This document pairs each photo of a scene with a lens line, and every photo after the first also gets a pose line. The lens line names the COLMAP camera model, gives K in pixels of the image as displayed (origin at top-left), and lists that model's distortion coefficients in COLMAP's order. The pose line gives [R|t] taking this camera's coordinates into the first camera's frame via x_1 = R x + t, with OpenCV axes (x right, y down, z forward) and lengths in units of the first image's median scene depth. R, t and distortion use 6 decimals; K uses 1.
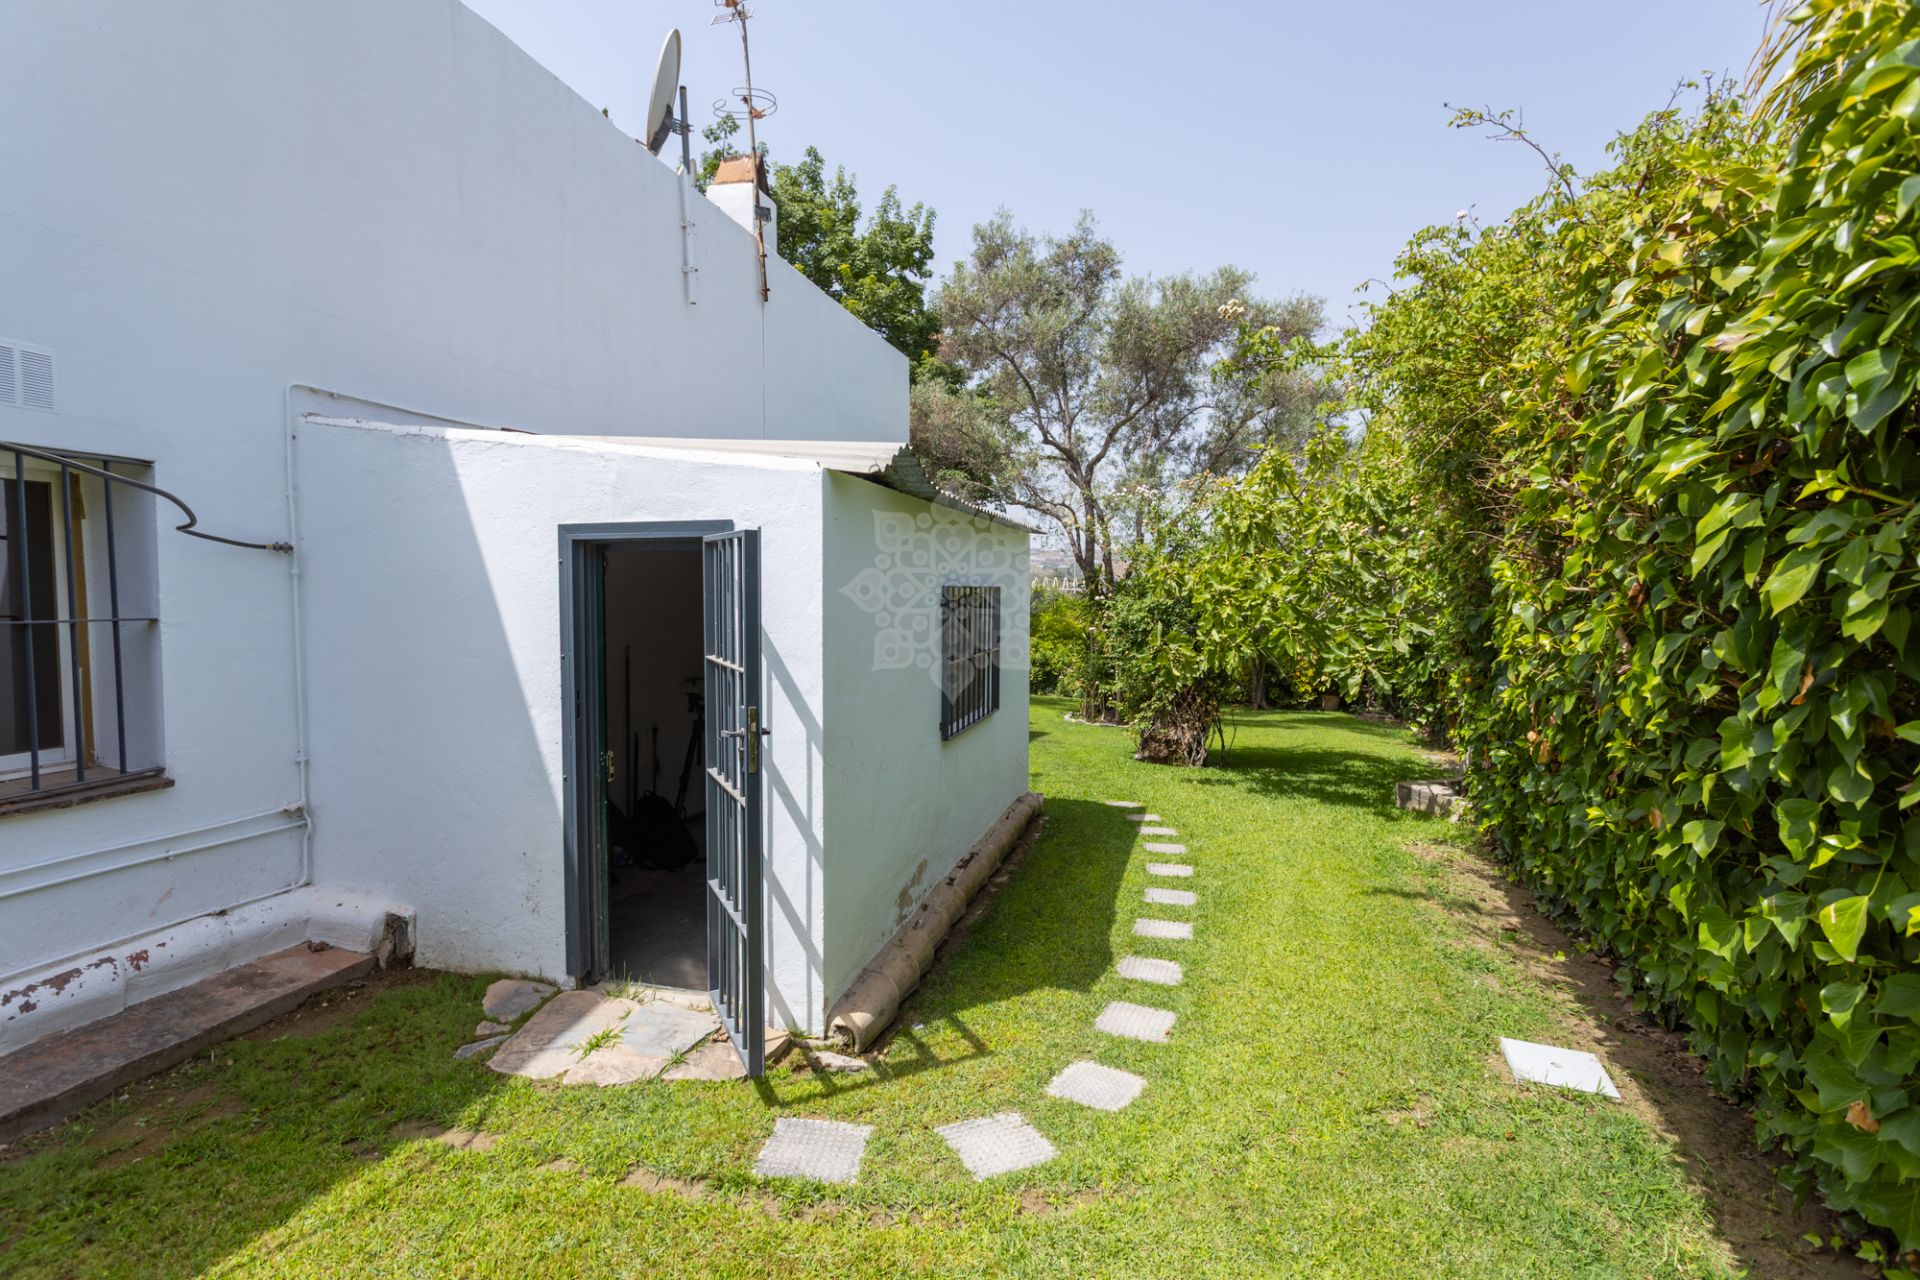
lens RADIAL K [[909.1, 0, 966.5], [0, 909.1, 646.0], [0, 0, 1]] dist [0.002062, 0.000423]
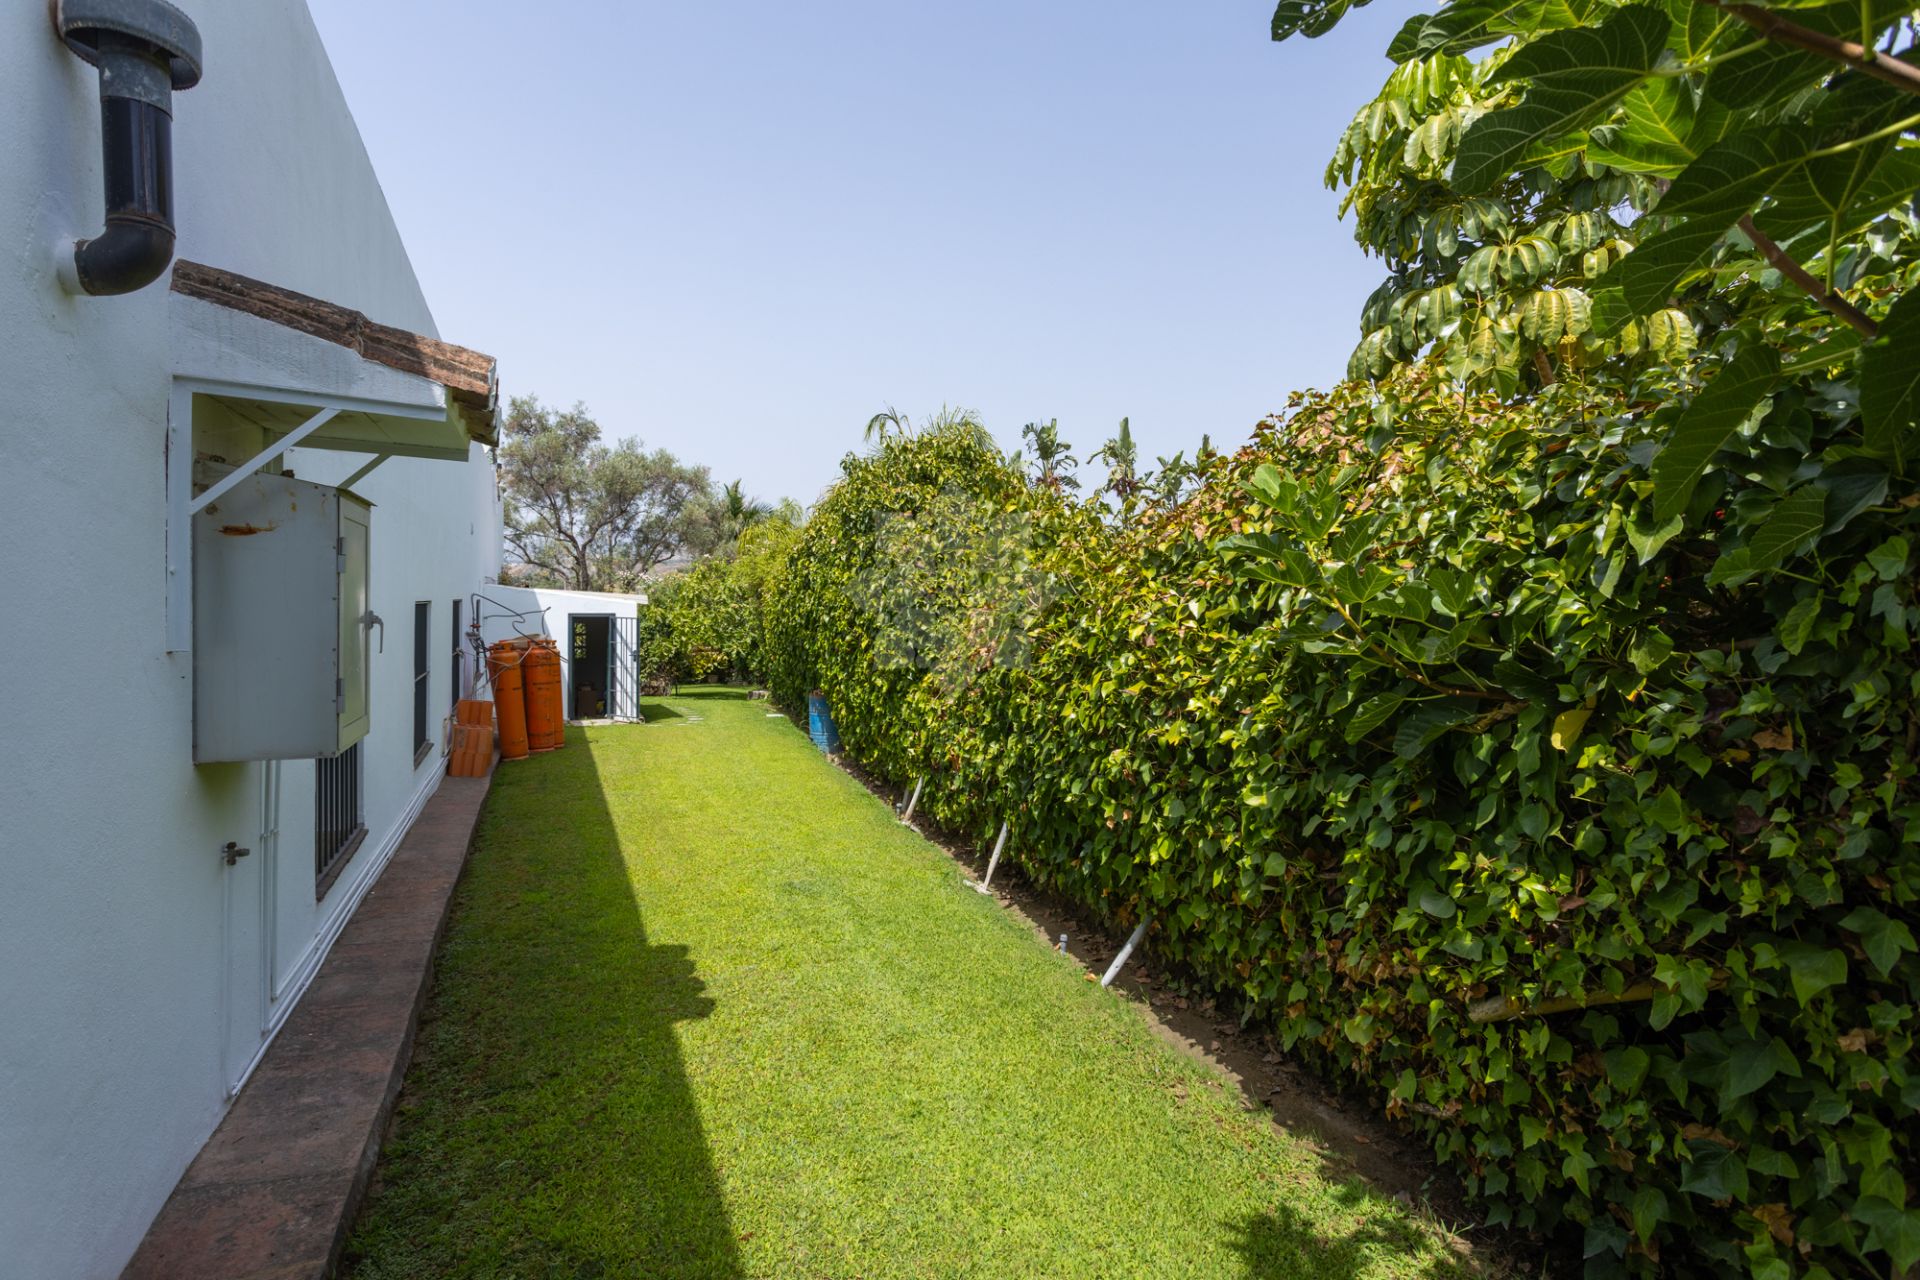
lens RADIAL K [[909.1, 0, 966.5], [0, 909.1, 646.0], [0, 0, 1]] dist [0.002062, 0.000423]
pose [[0.780243, -0.007842, 0.625427, -0.620205], [0.016704, 0.999826, -0.008301, 0.038858], [-0.625253, 0.016924, 0.780239, -1.326338]]
